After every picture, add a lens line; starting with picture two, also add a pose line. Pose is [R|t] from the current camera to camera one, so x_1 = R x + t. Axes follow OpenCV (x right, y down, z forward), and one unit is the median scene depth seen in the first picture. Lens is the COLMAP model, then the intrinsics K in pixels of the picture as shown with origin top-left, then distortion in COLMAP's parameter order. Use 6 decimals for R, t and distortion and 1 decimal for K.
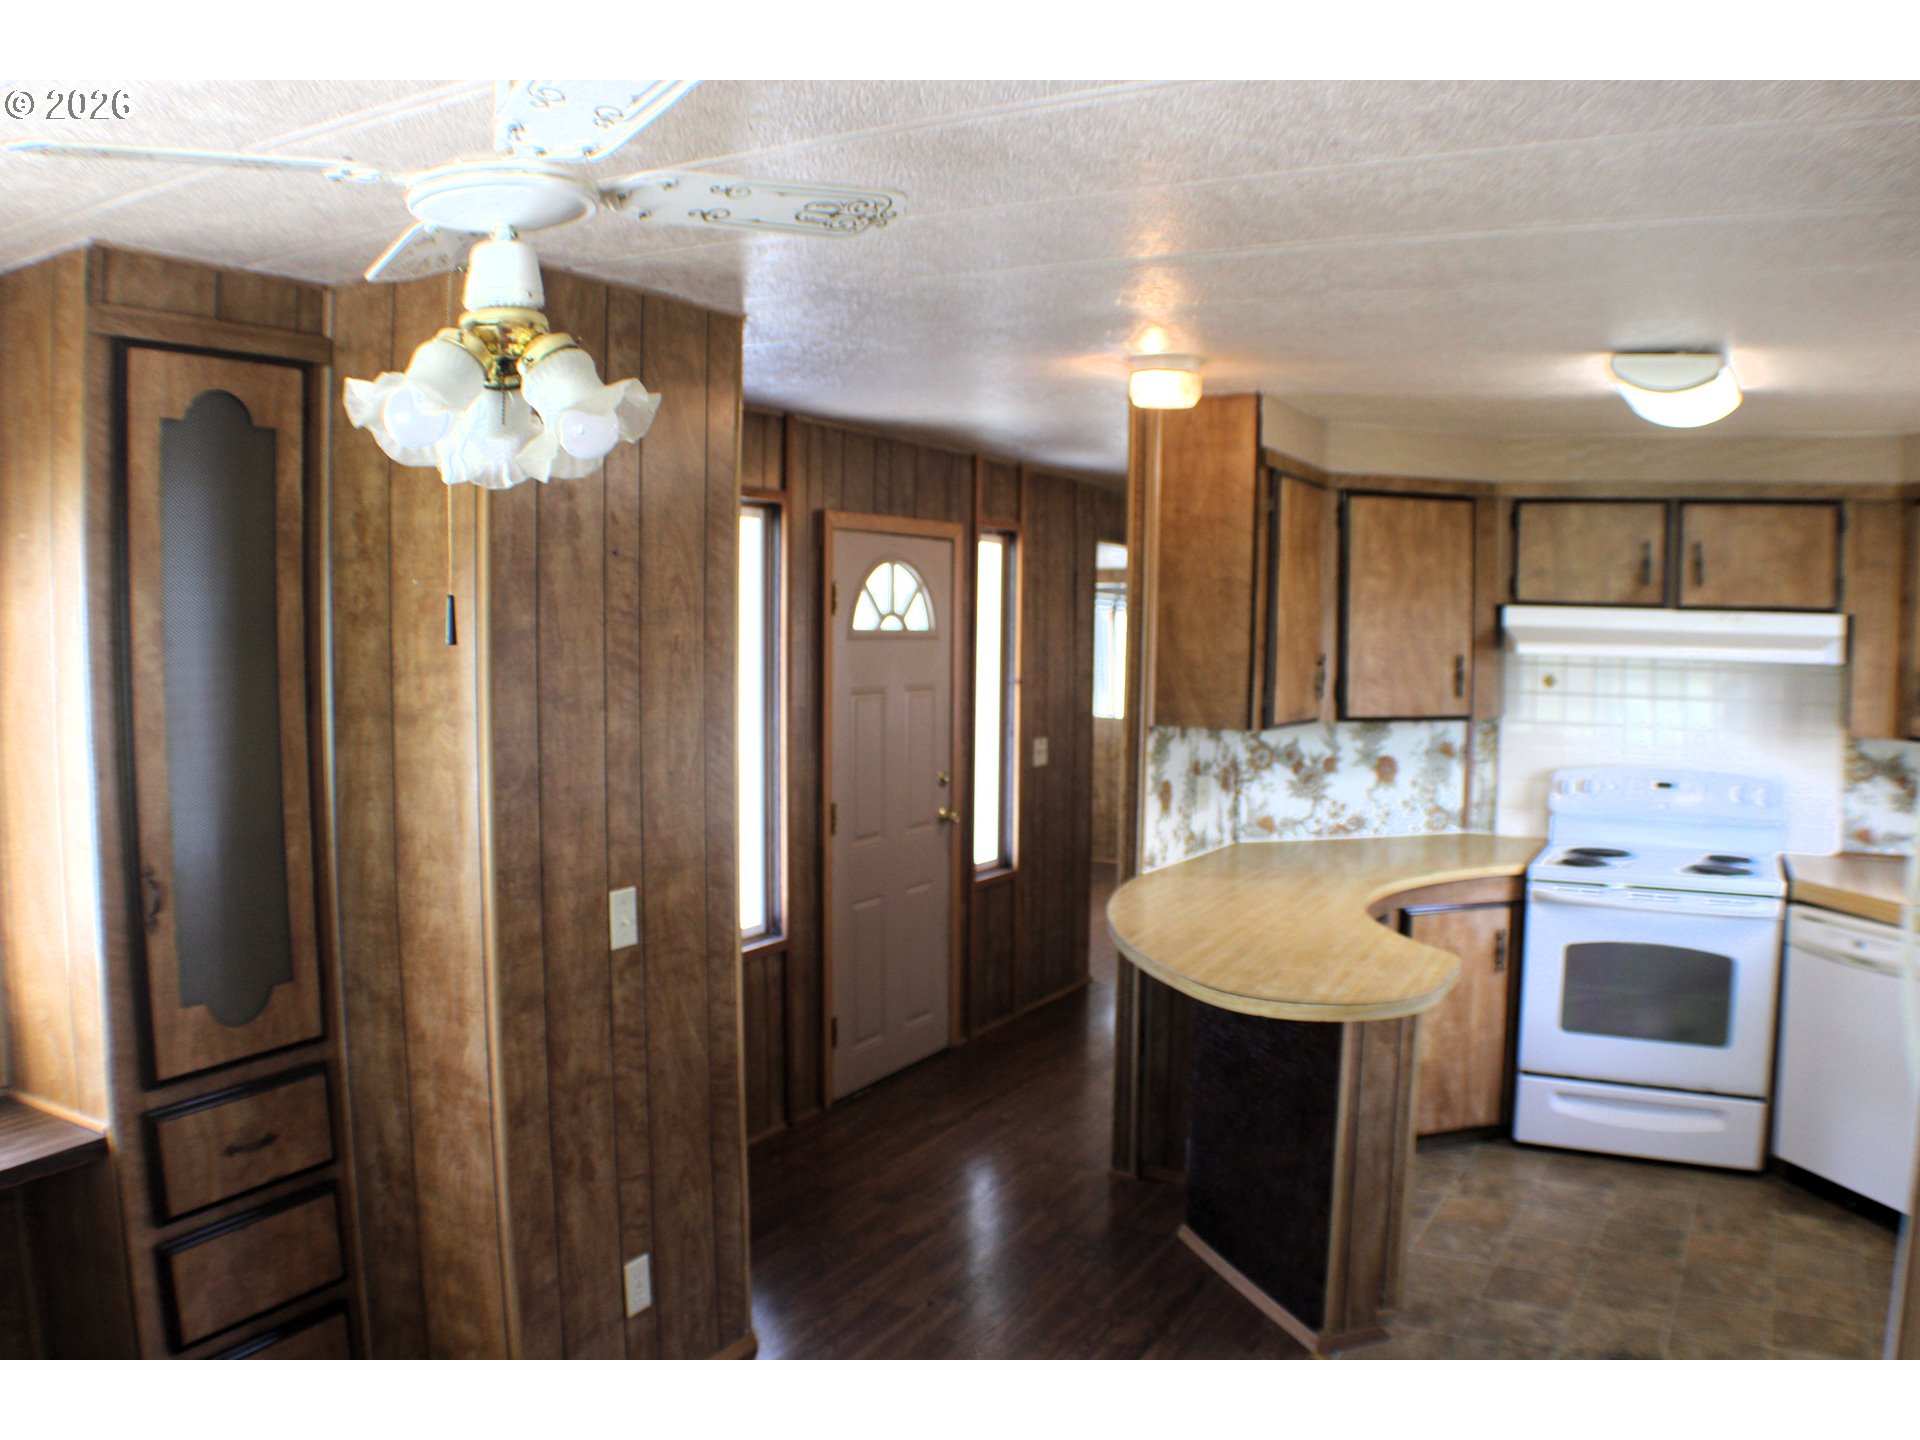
lens RADIAL K [[1552.3, 0, 964.7], [0, 1552.3, 744.1], [0, 0, 1]] dist [-0.233689, 0.109165]
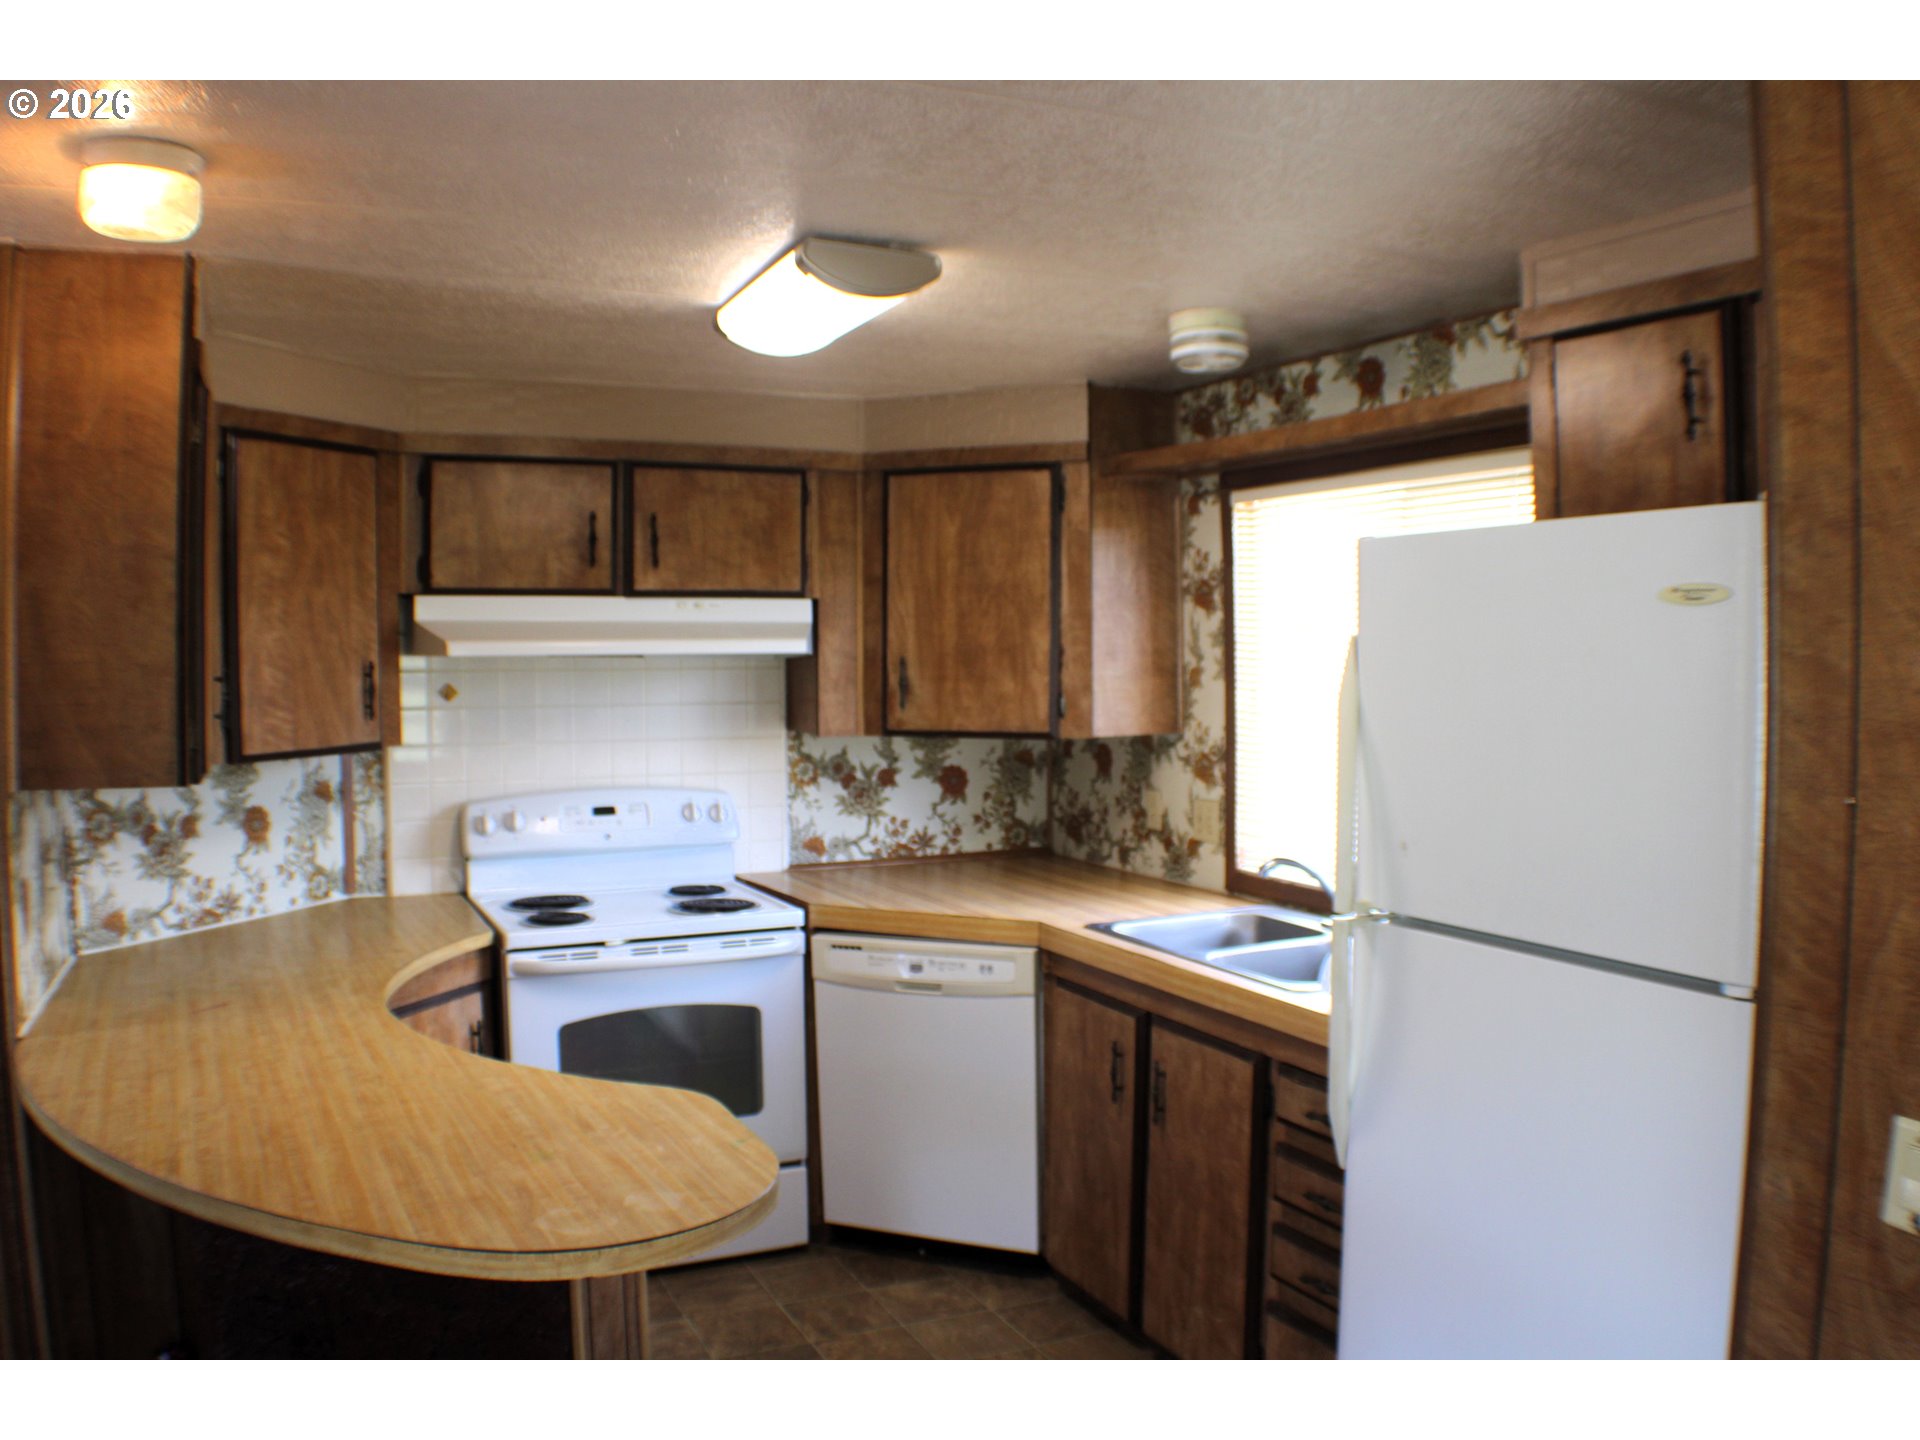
lens RADIAL K [[1552.3, 0, 964.7], [0, 1552.3, 744.1], [0, 0, 1]] dist [-0.233689, 0.109165]
pose [[0.585486, -0.061761, 0.808327, -0.098581], [0.073511, 0.997031, 0.022934, -0.014376], [-0.807343, 0.045993, 0.588287, 0.340237]]
